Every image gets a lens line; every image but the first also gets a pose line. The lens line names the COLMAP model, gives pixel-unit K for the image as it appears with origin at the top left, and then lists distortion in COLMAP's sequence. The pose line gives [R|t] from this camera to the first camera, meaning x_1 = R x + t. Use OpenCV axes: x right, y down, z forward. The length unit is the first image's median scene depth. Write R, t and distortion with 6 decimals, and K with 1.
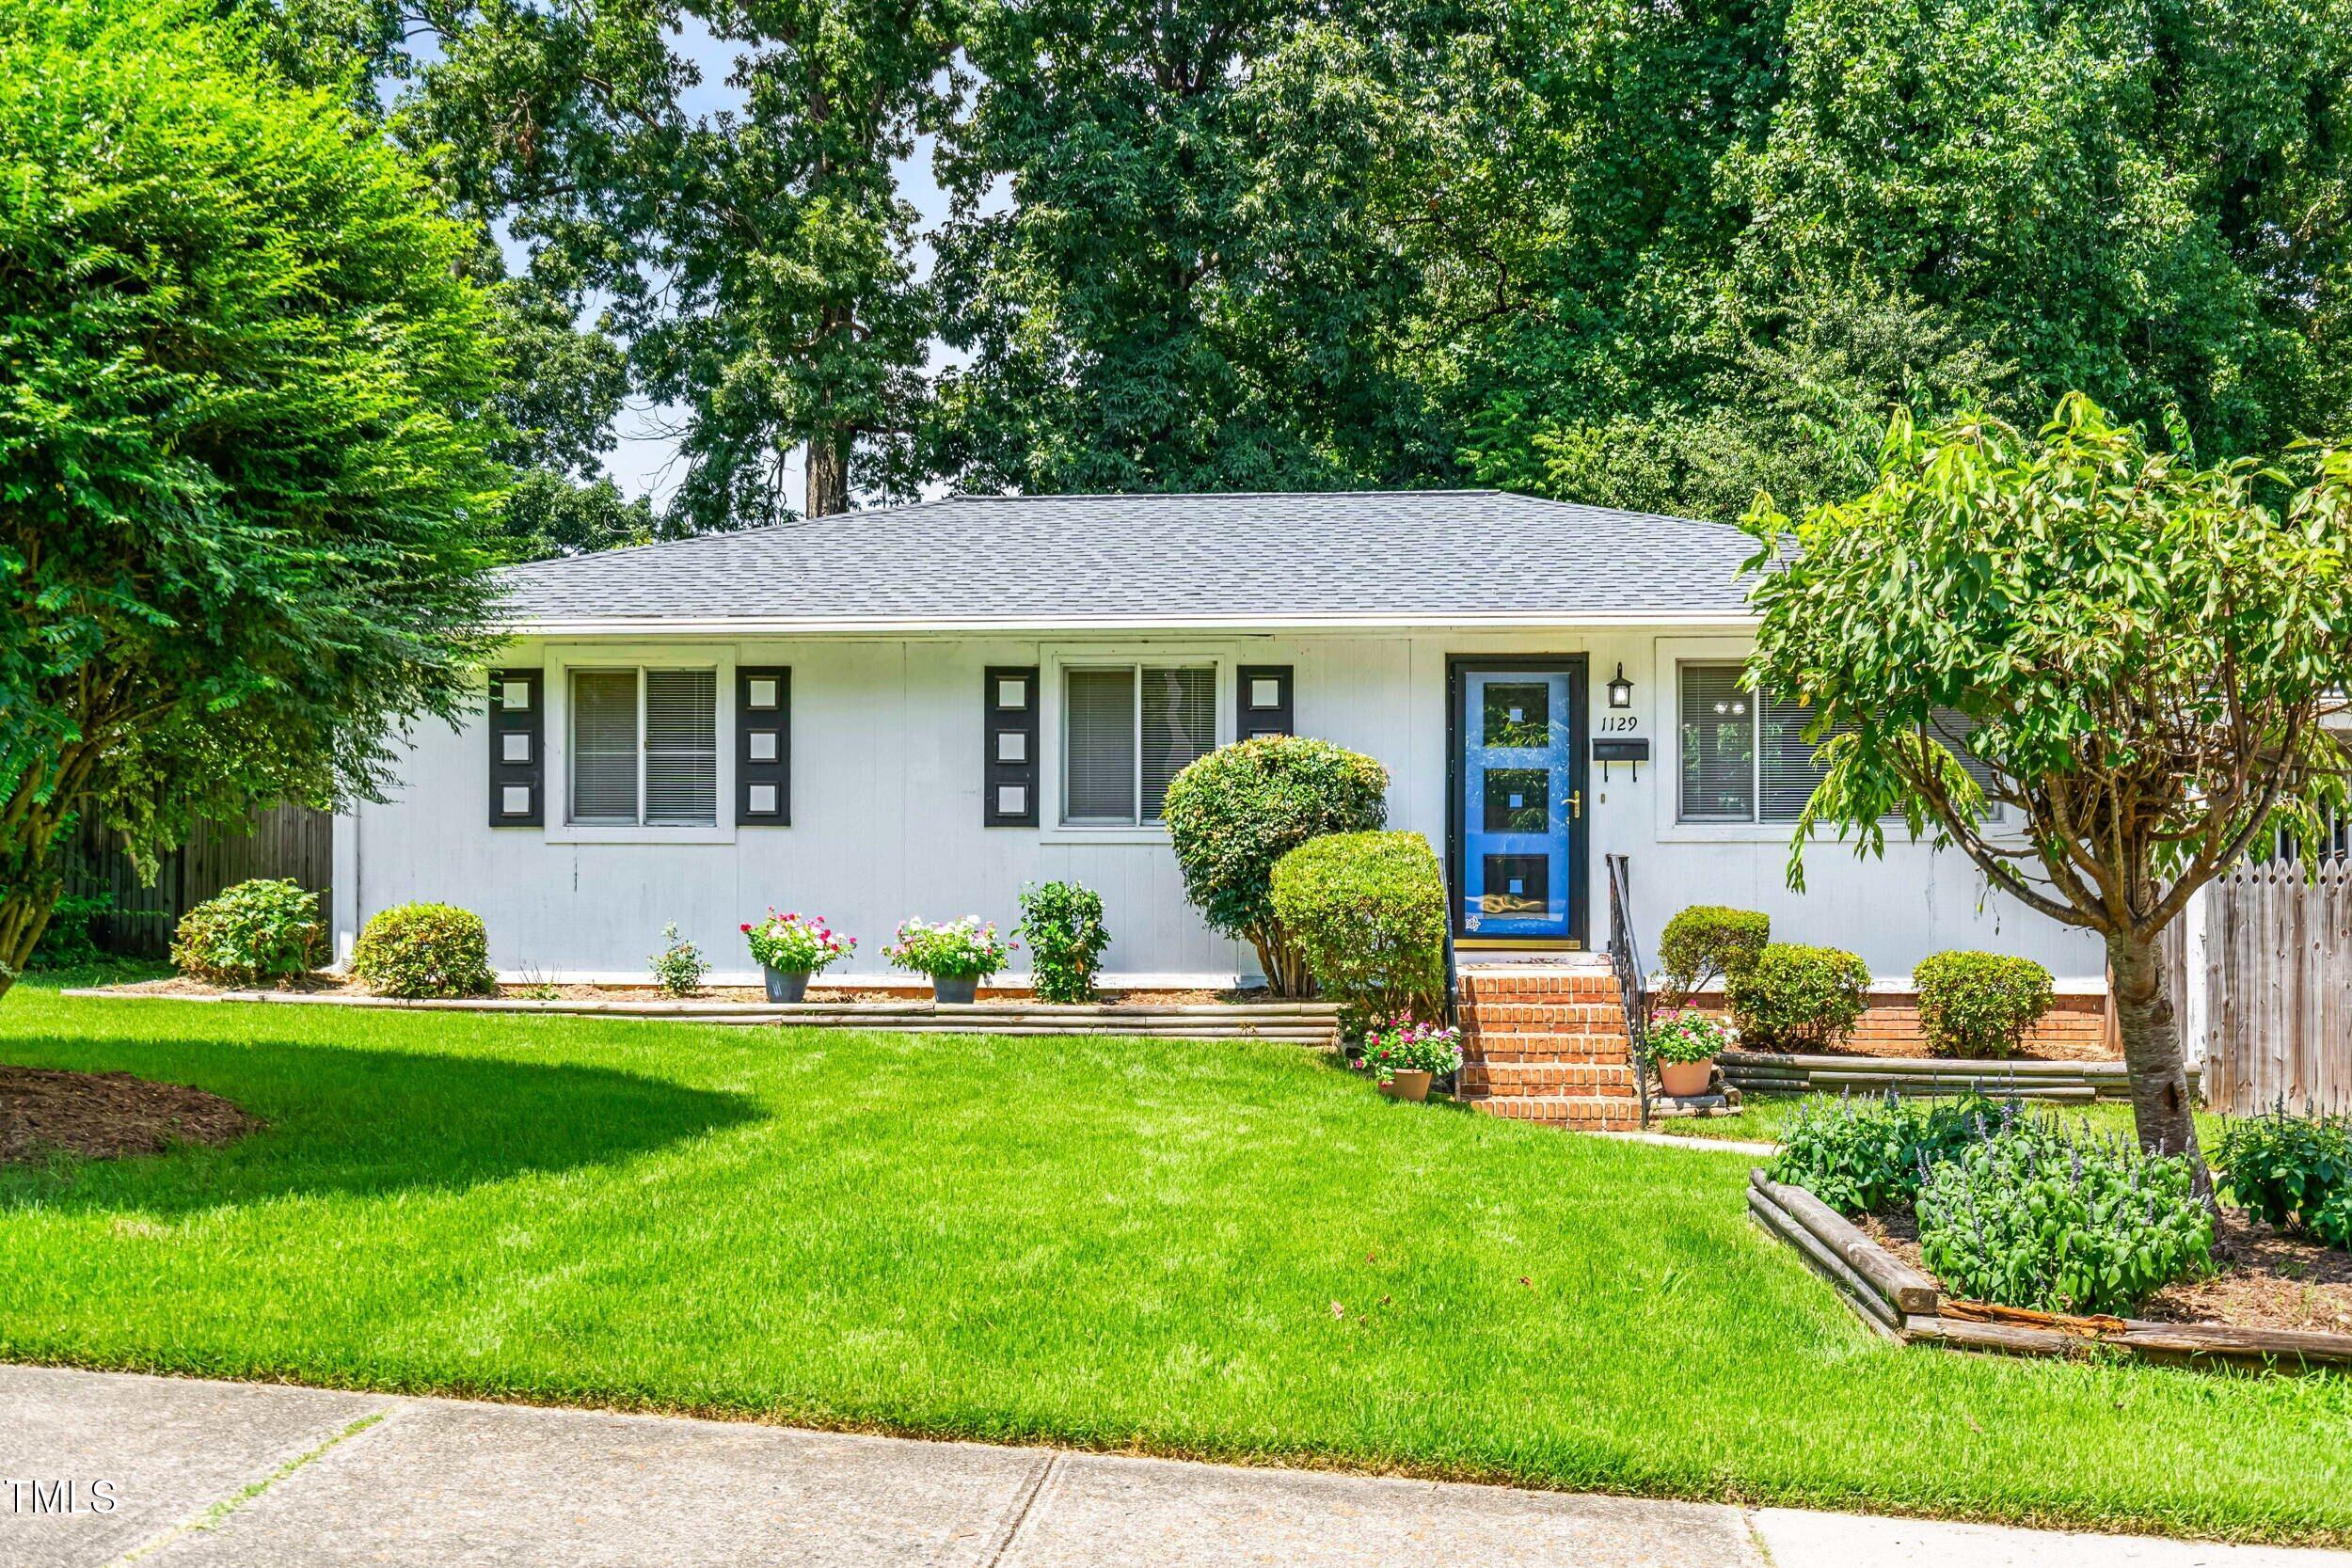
lens RADIAL K [[2248.0, 0, 1176.0], [0, 2248.0, 784.0], [0, 0, 1]] dist [-0.088062, 0.005677]
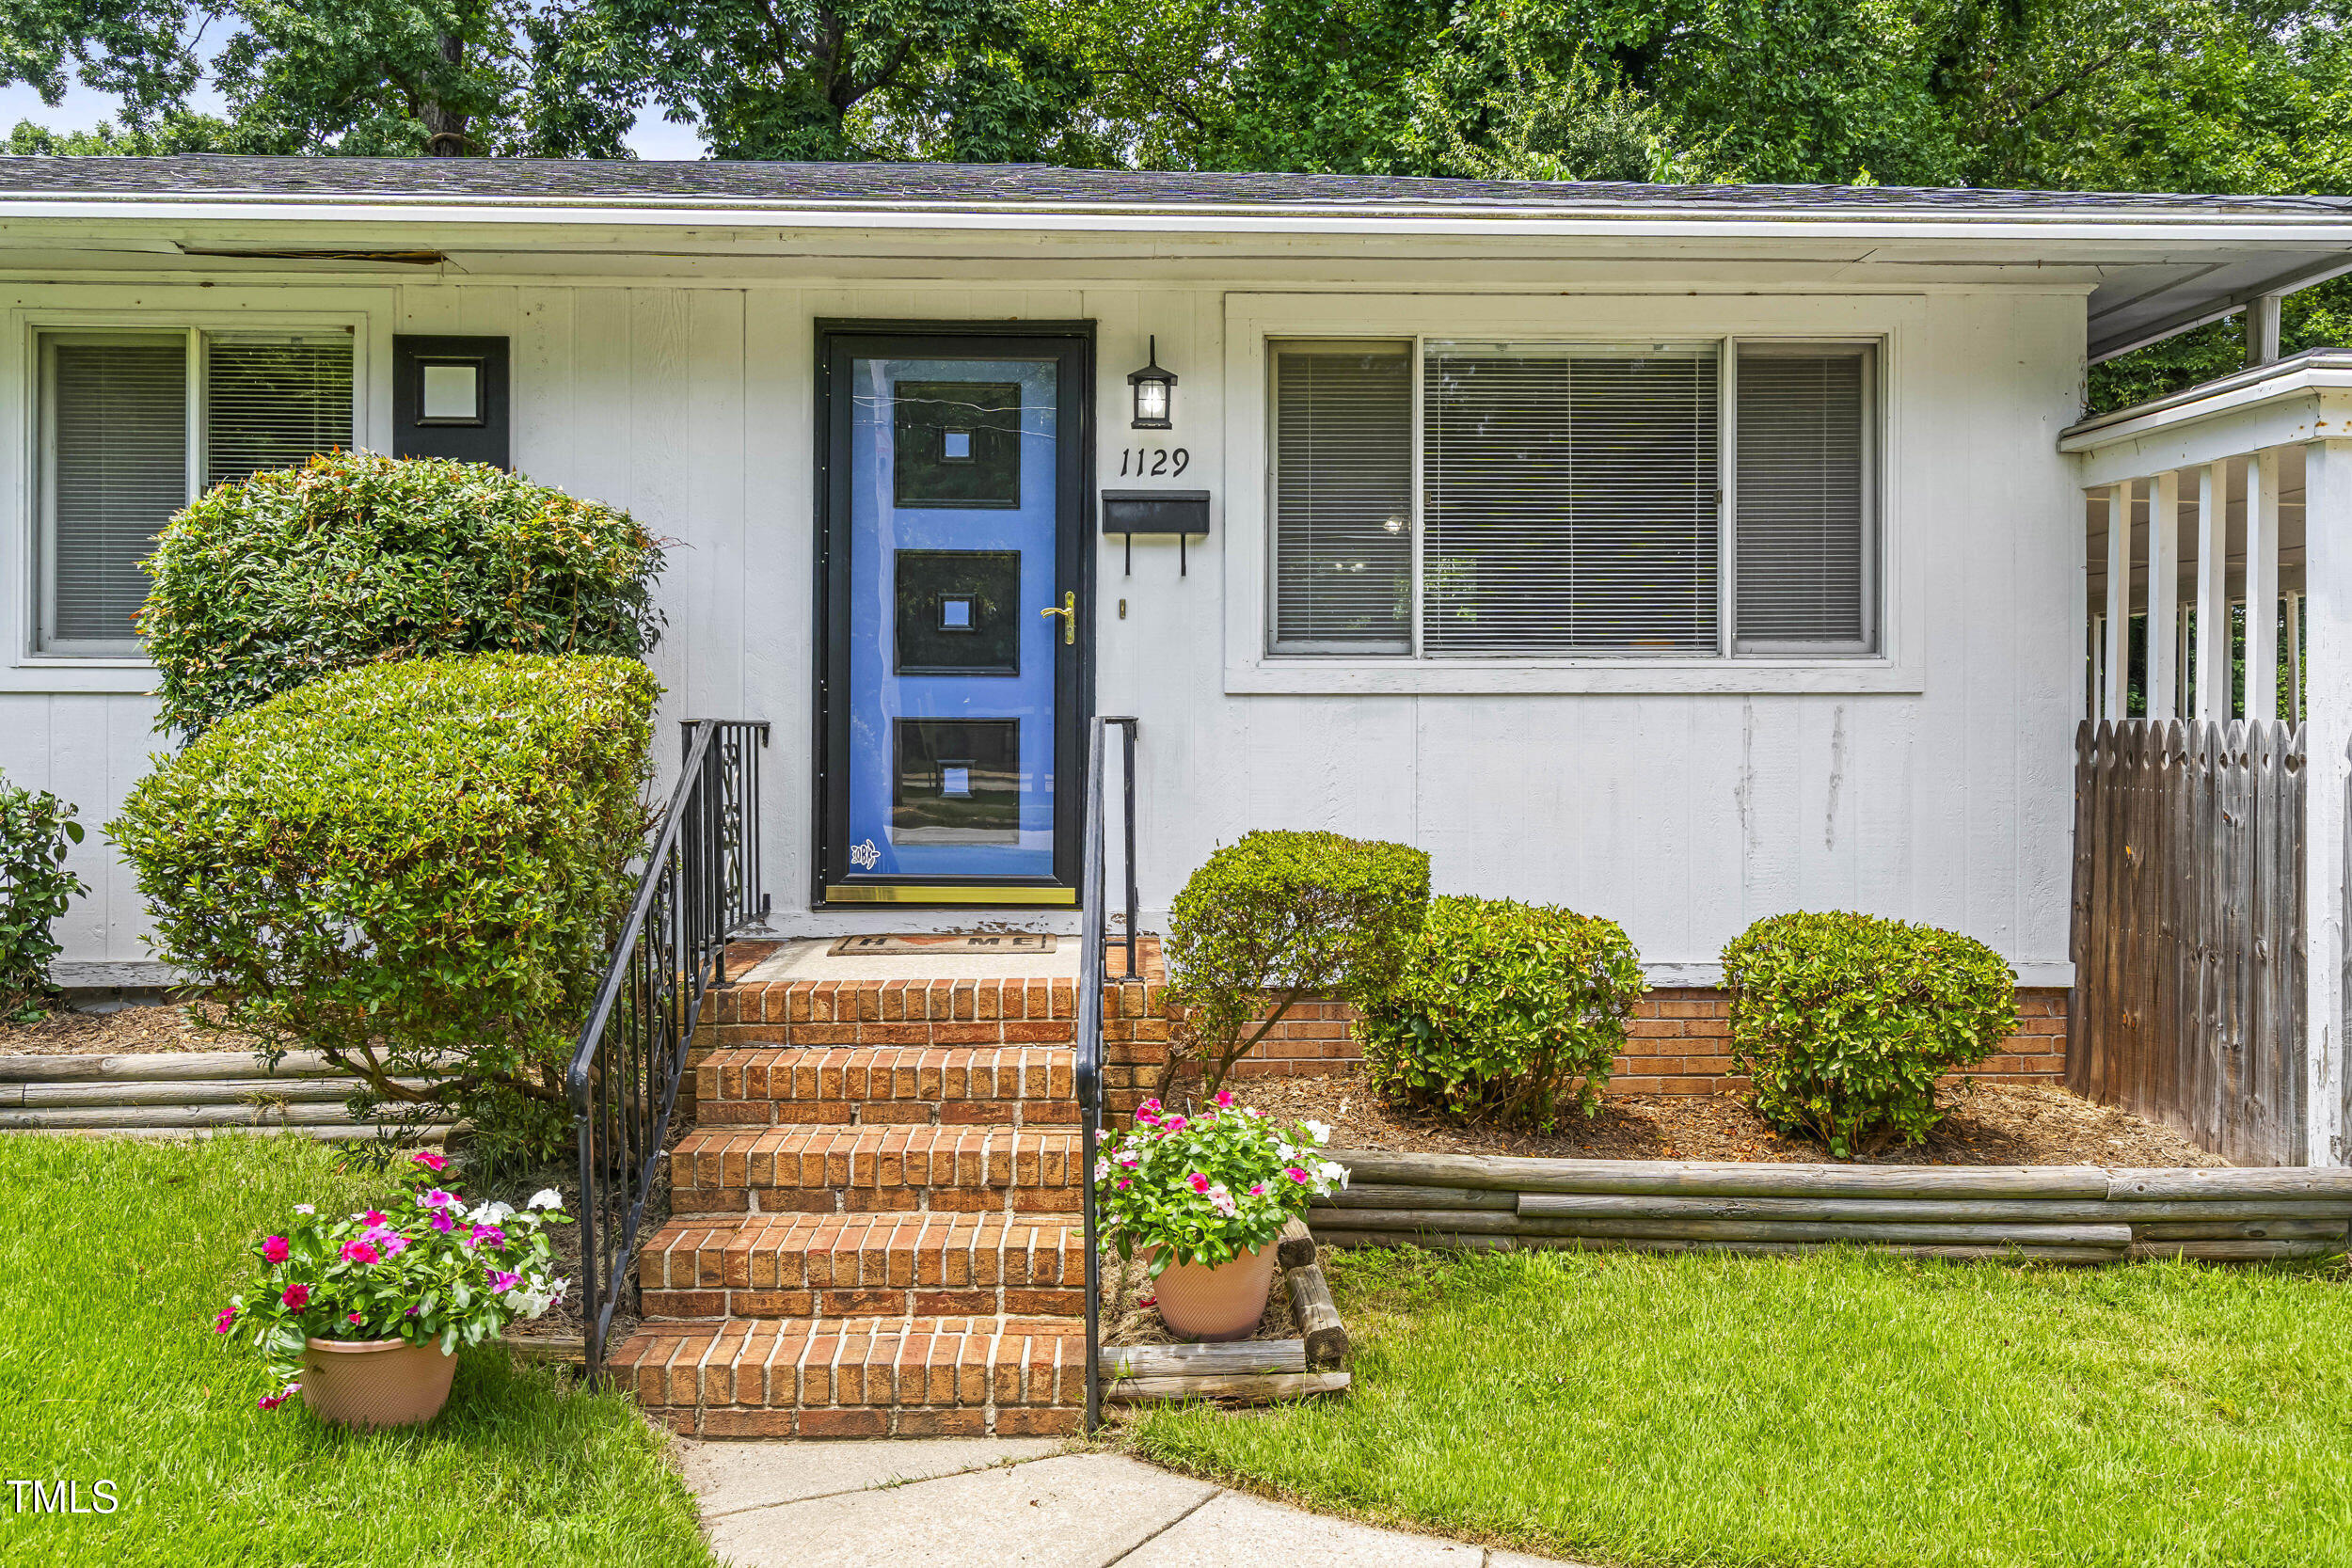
lens RADIAL K [[1965.7, 0, 1176.0], [0, 1965.7, 784.0], [0, 0, 1]] dist [0.002439, 0.002271]
pose [[0.993655, -0.000308, 0.112467, 0.152481], [-0.006199, 0.998326, 0.057502, 0.020480], [-0.112296, -0.057834, 0.991990, 0.552533]]
